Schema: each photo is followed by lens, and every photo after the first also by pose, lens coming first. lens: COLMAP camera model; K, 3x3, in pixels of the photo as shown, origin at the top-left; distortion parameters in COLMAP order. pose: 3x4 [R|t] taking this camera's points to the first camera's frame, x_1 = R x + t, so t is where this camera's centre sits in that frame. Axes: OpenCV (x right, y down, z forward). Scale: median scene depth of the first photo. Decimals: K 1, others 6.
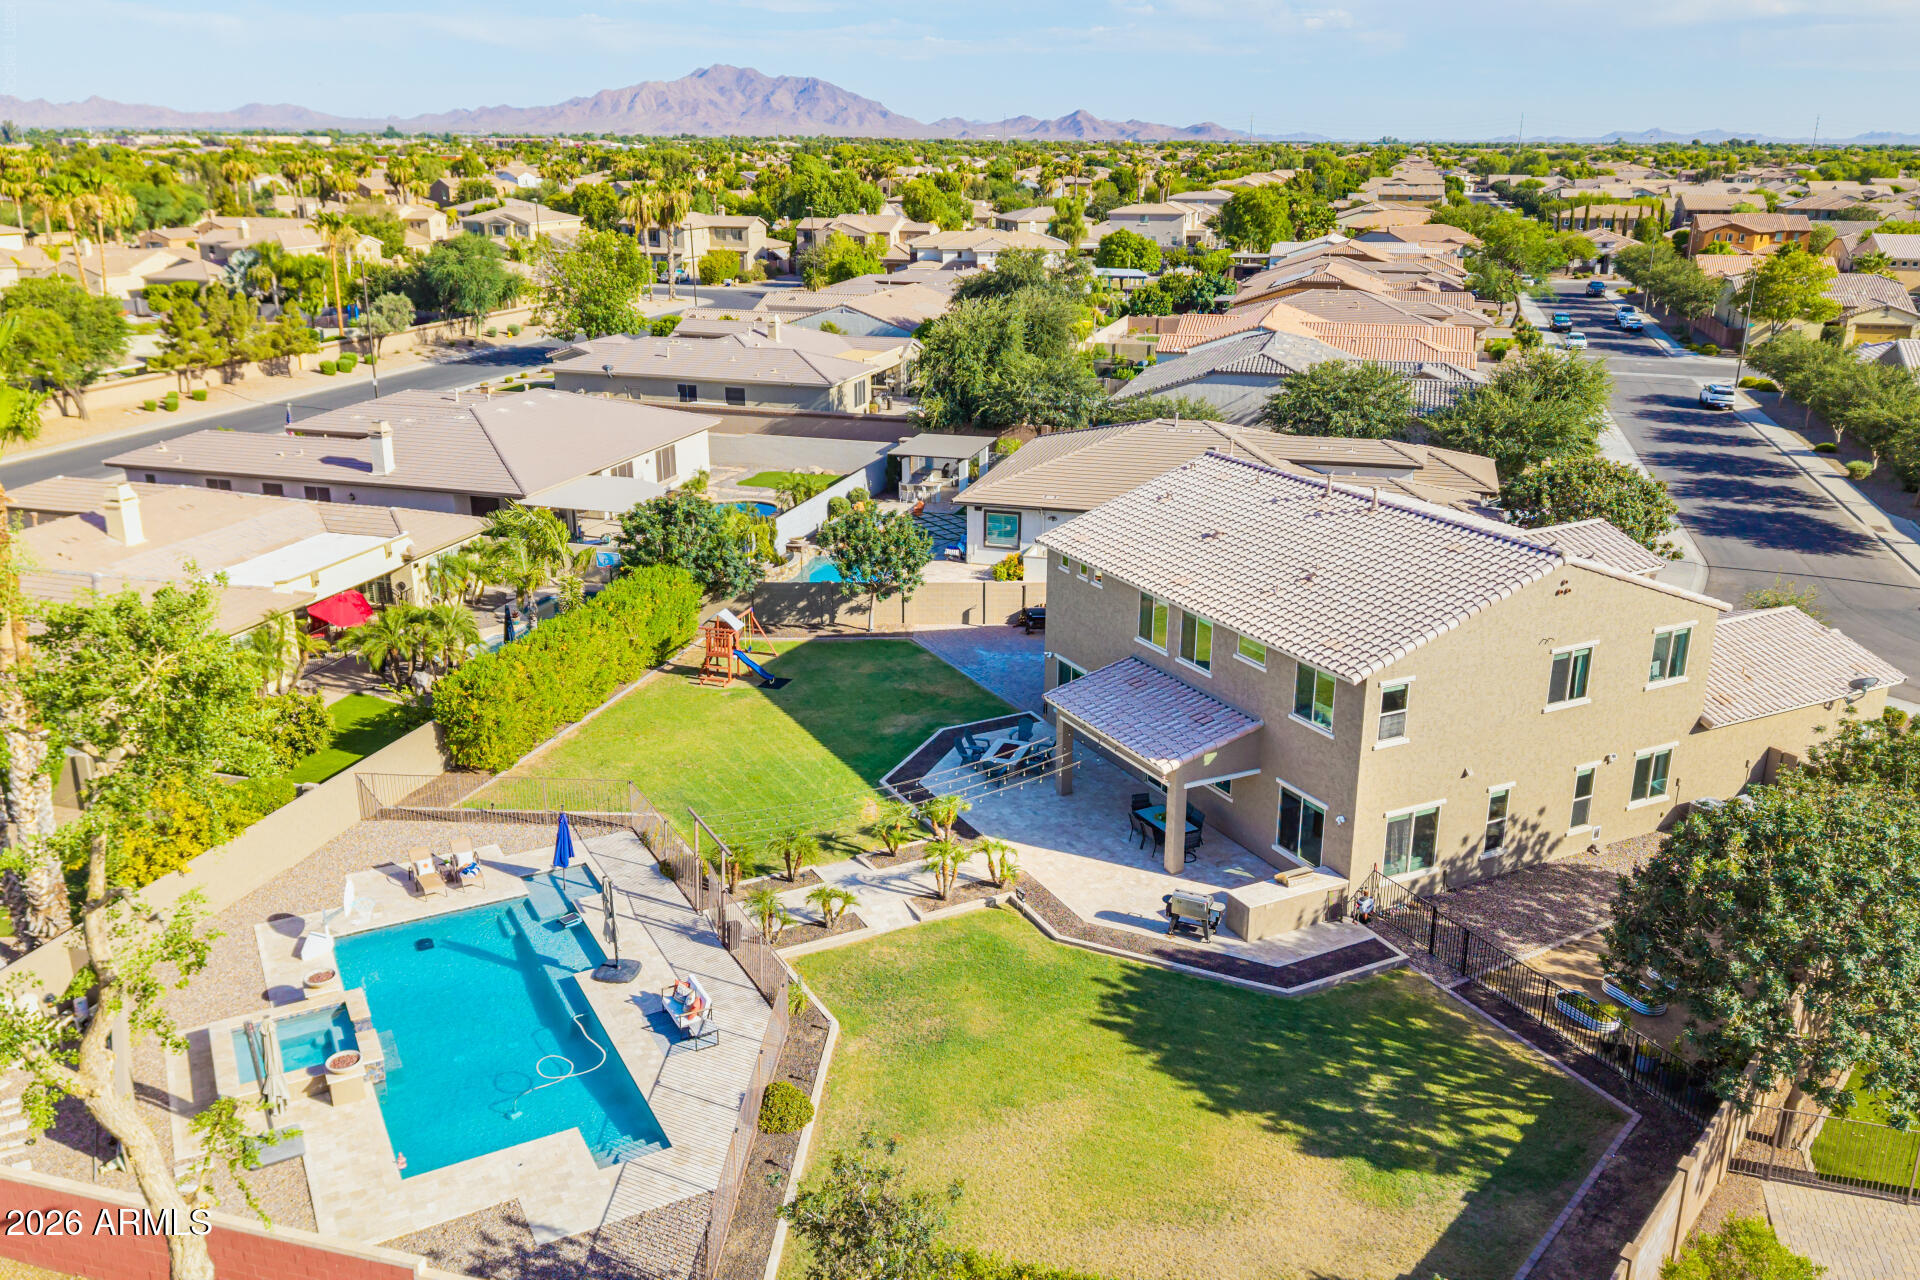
lens RADIAL K [[1504.5, 0, 983.5], [0, 1504.5, 635.6], [0, 0, 1]] dist [0.048646, -0.074030]
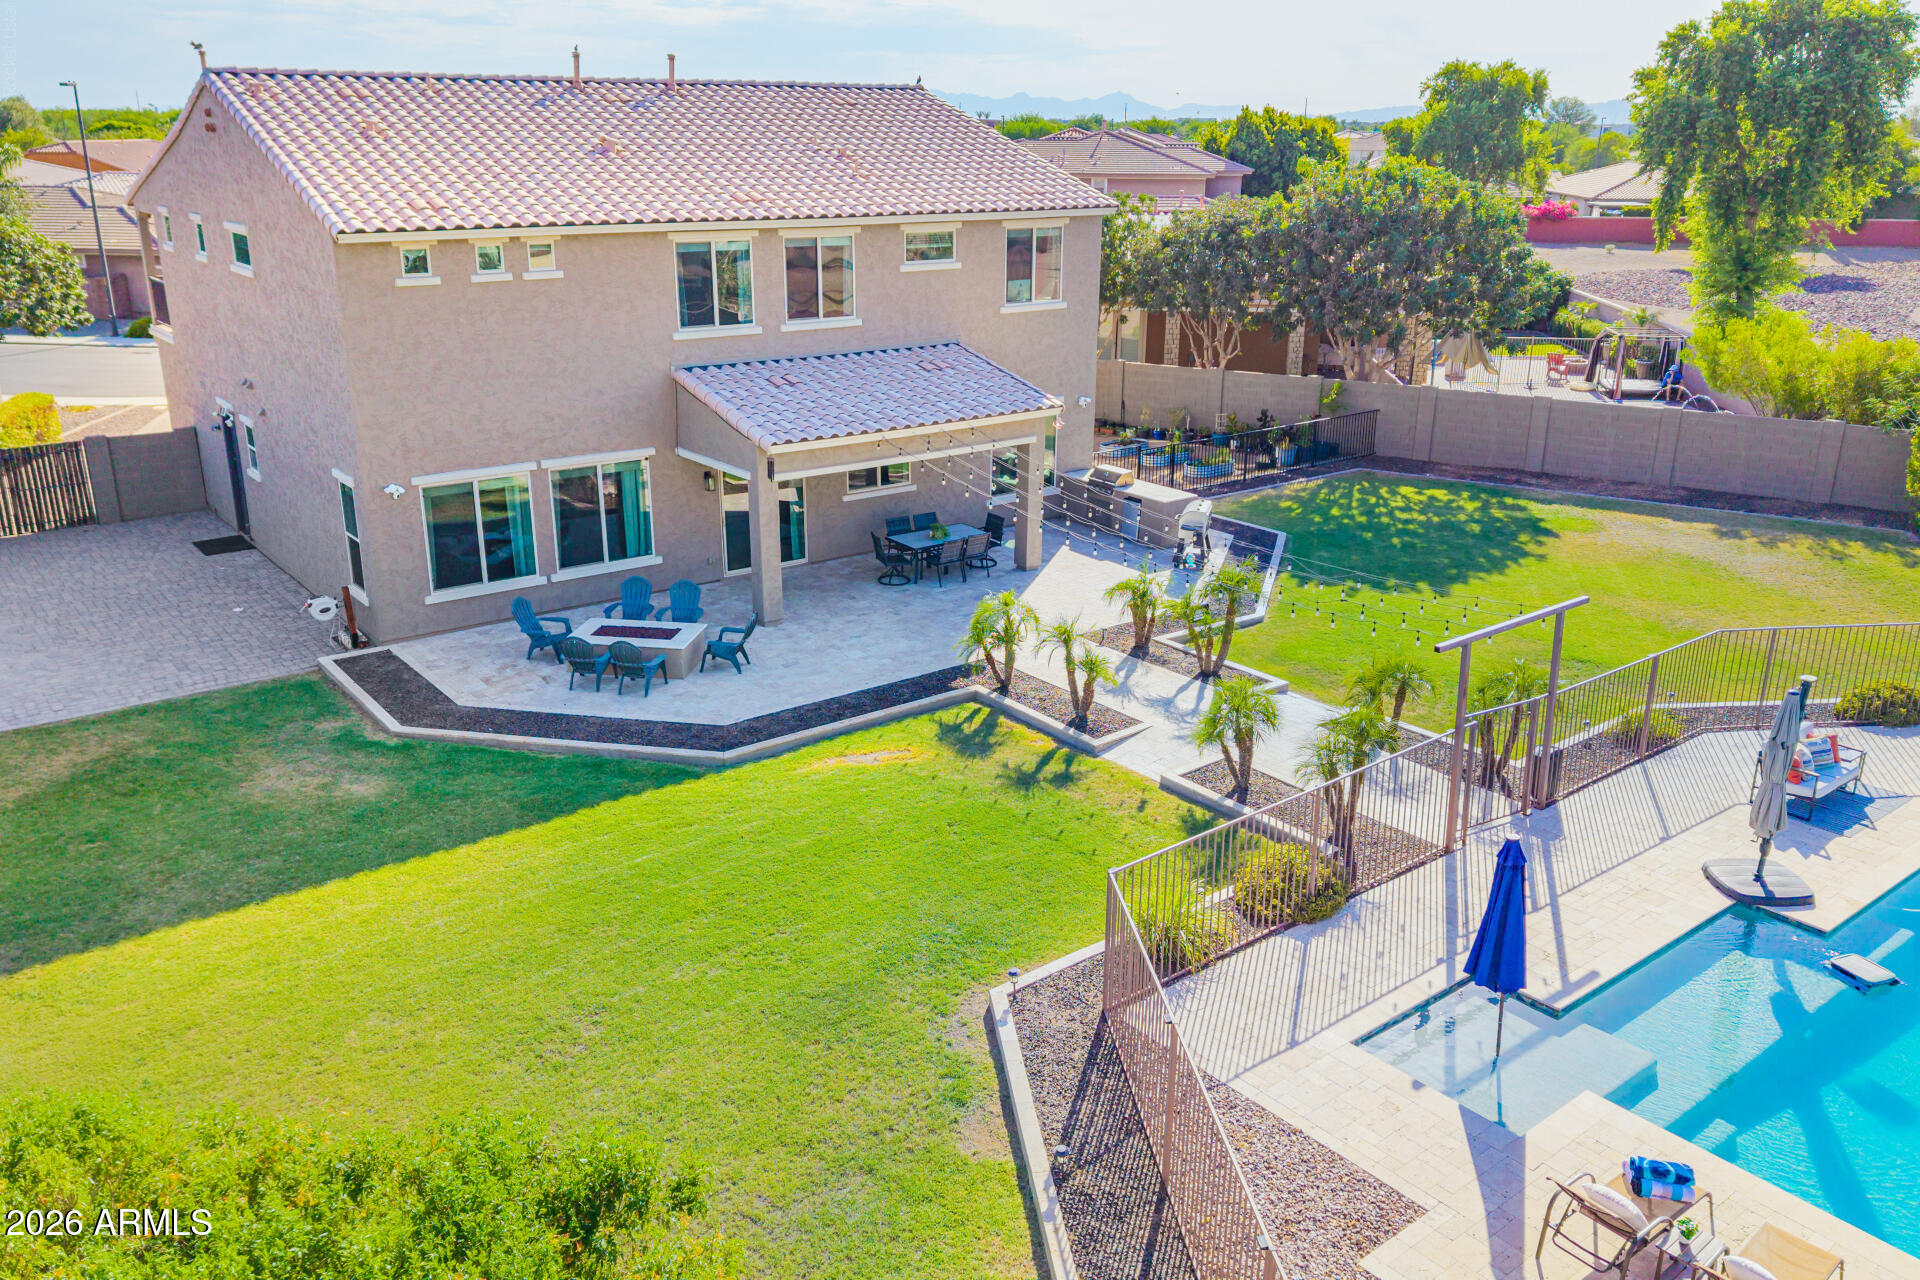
lens RADIAL K [[1504.5, 0, 983.5], [0, 1504.5, 635.6], [0, 0, 1]] dist [0.048646, -0.074030]
pose [[-0.174323, -0.319691, 0.931348, -0.523037], [0.304393, 0.882009, 0.359729, -0.071973], [-0.936460, 0.346205, -0.056443, 1.052791]]
